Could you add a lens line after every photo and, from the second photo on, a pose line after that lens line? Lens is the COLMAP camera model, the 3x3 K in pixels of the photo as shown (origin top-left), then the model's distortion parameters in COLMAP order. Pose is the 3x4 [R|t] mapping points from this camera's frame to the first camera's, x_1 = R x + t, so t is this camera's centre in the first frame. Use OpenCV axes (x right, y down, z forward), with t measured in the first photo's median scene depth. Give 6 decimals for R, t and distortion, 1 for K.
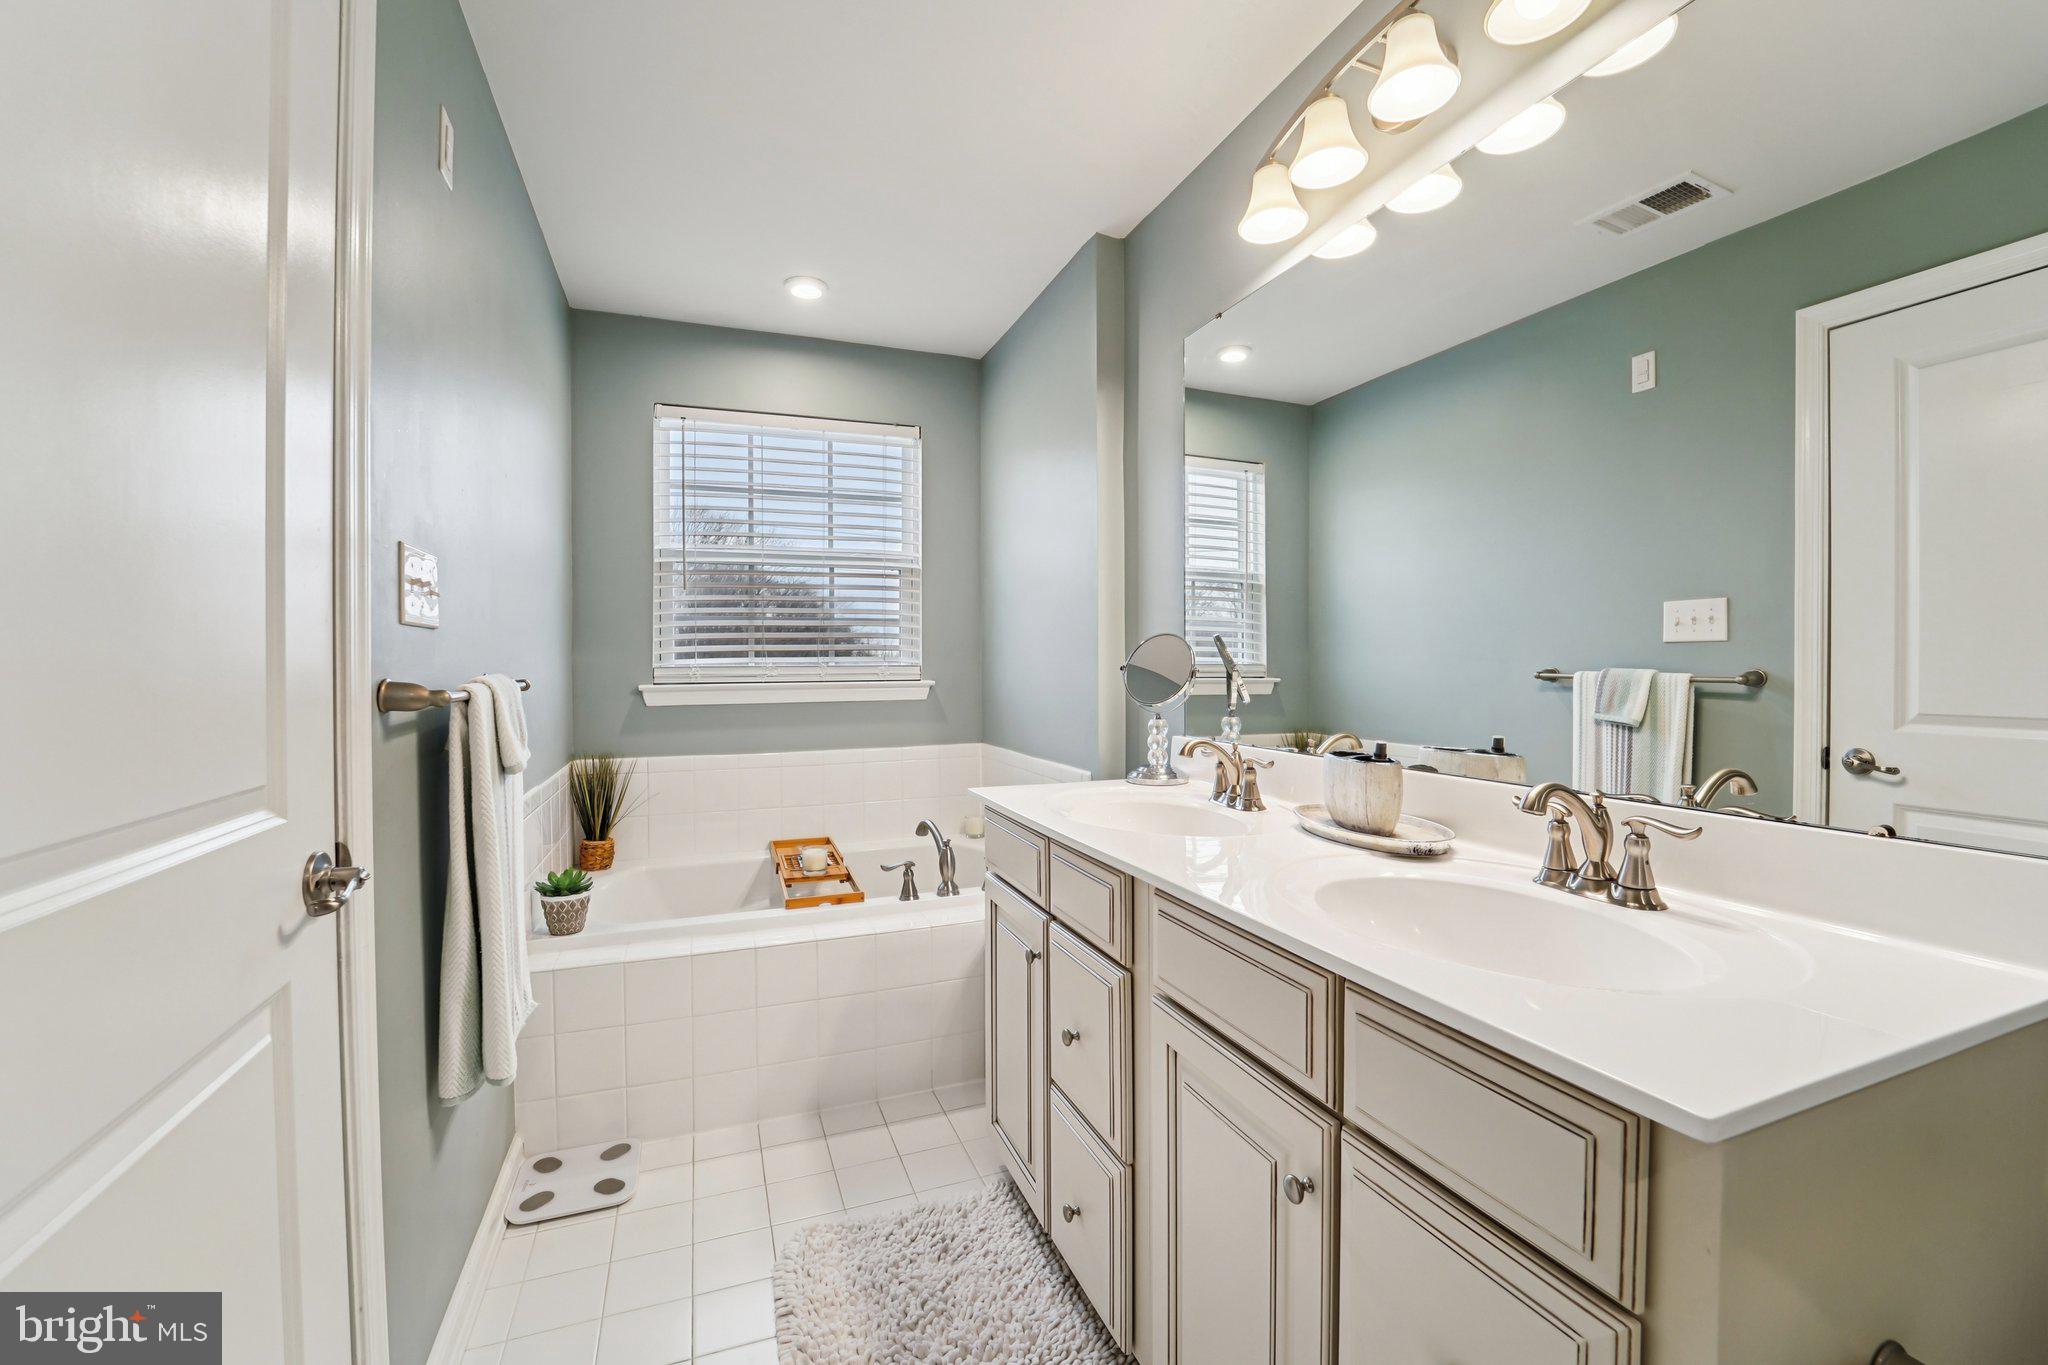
lens RADIAL K [[843.3, 0, 1018.8], [0, 843.3, 675.4], [0, 0, 1]] dist [-0.022505, 0.000686]
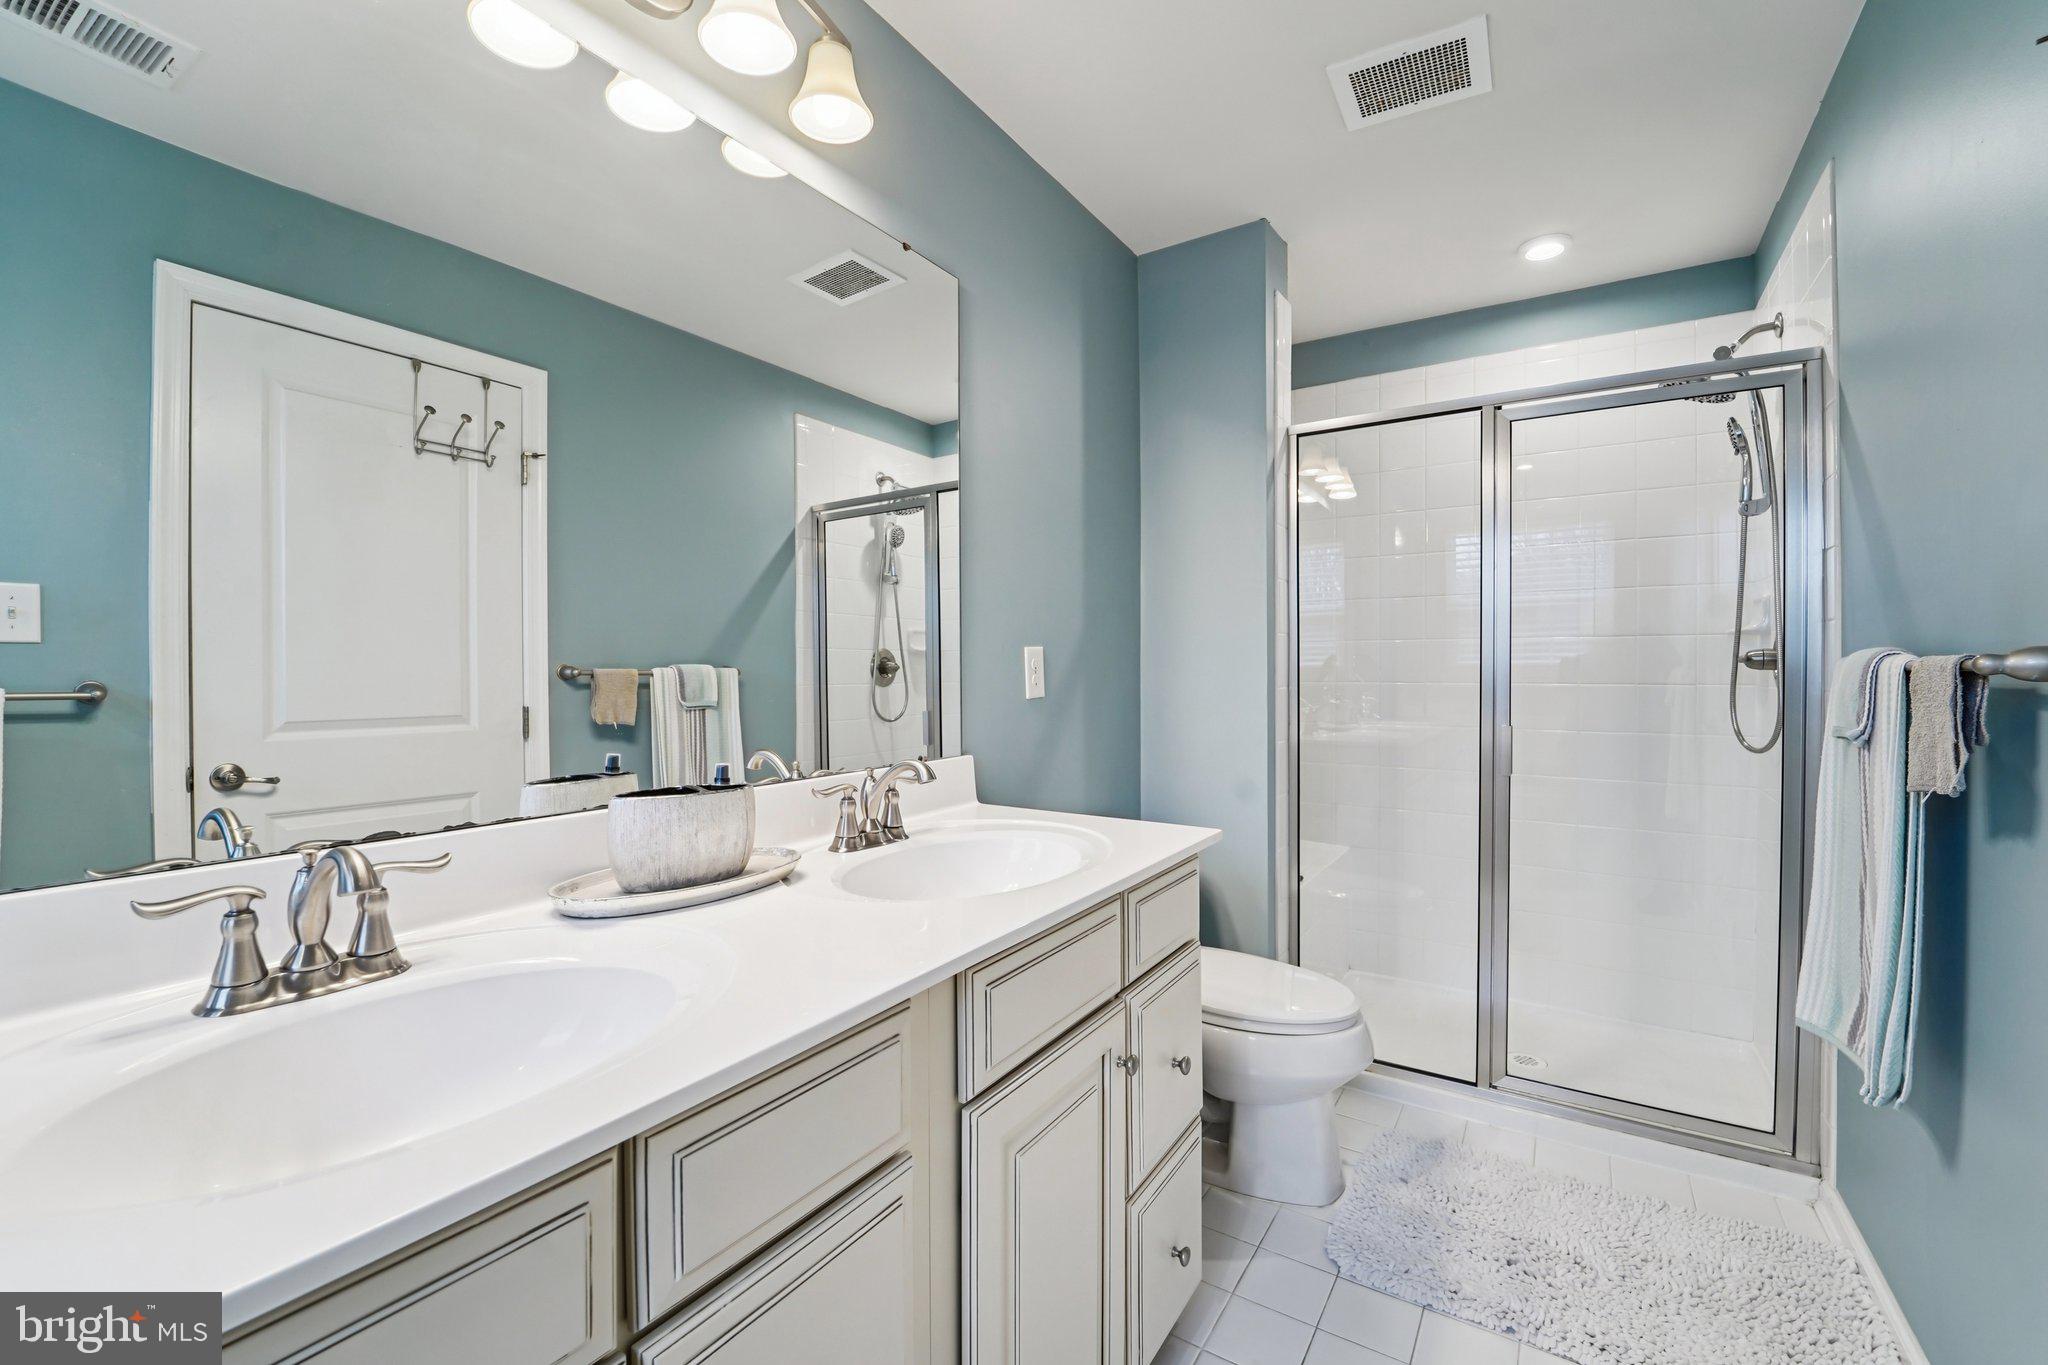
lens RADIAL K [[843.3, 0, 1015.0], [0, 843.3, 676.2], [0, 0, 1]] dist [-0.022505, 0.000686]
pose [[-0.588034, 0.000026, 0.808836, -0.268143], [0.015241, 0.999823, 0.011048, -0.008024], [-0.808692, 0.018824, -0.587930, 0.804276]]
